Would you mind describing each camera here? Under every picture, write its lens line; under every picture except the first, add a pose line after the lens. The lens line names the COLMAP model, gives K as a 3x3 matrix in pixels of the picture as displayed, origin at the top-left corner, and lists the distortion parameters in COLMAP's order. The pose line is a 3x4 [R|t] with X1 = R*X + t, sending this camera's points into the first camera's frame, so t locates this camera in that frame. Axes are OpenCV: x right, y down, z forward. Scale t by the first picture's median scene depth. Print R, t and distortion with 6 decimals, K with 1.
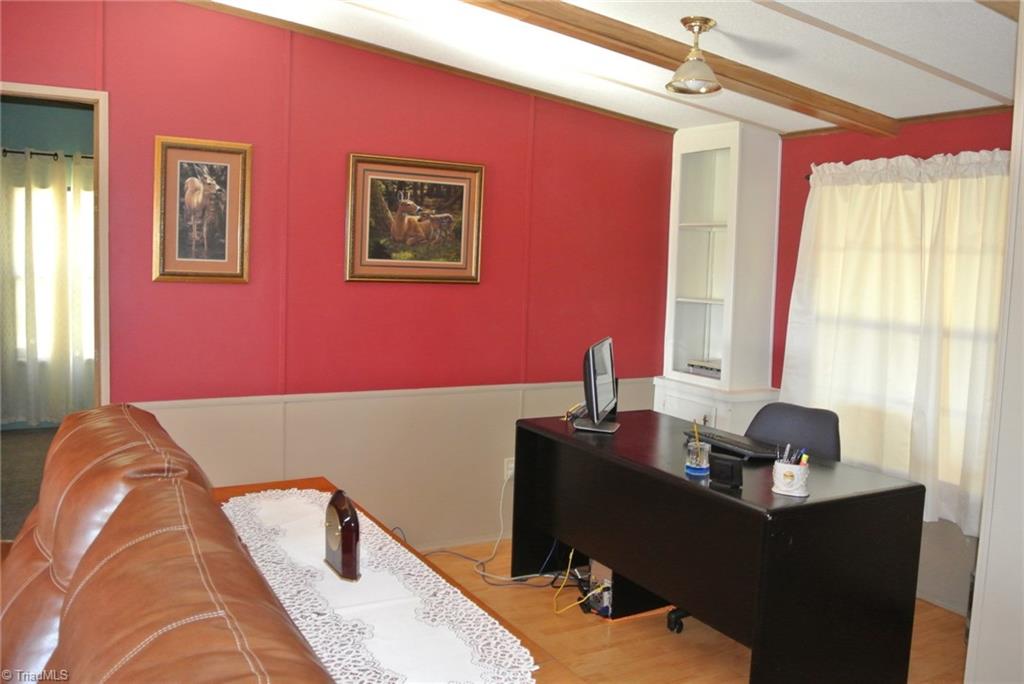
lens RADIAL K [[849.2, 0, 513.6], [0, 849.2, 340.6], [0, 0, 1]] dist [-0.037440, -0.000313]
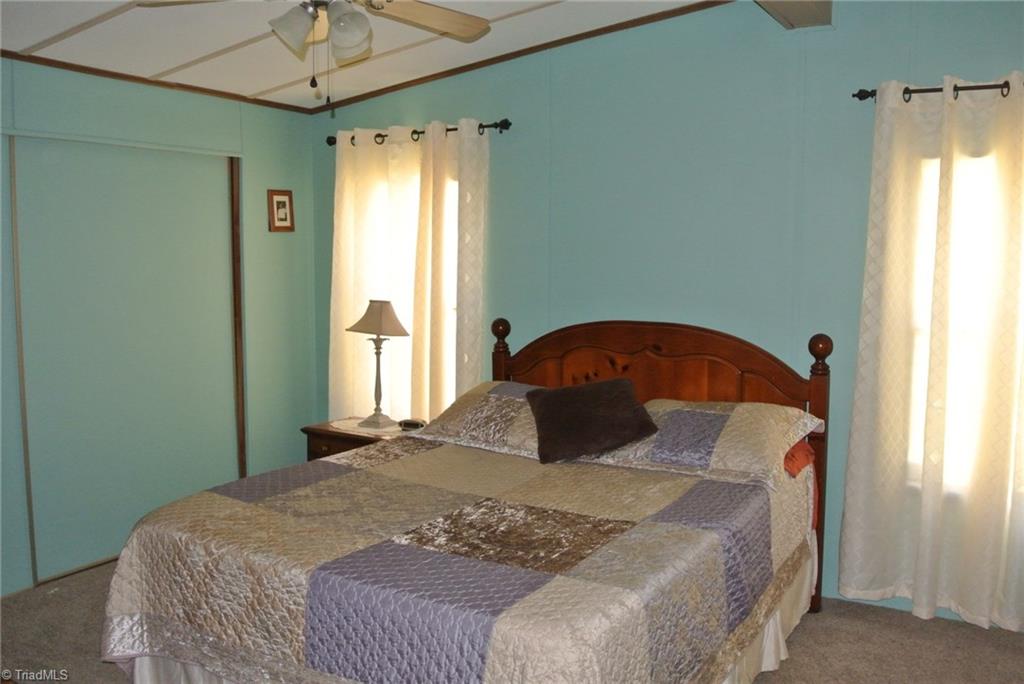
lens RADIAL K [[849.2, 0, 513.1], [0, 849.2, 343.0], [0, 0, 1]] dist [-0.037440, -0.000313]
pose [[0.542713, 0.091833, -0.834883, -0.283991], [-0.025574, 0.995351, 0.092859, -0.110324], [0.839529, -0.029045, 0.542538, 0.493794]]
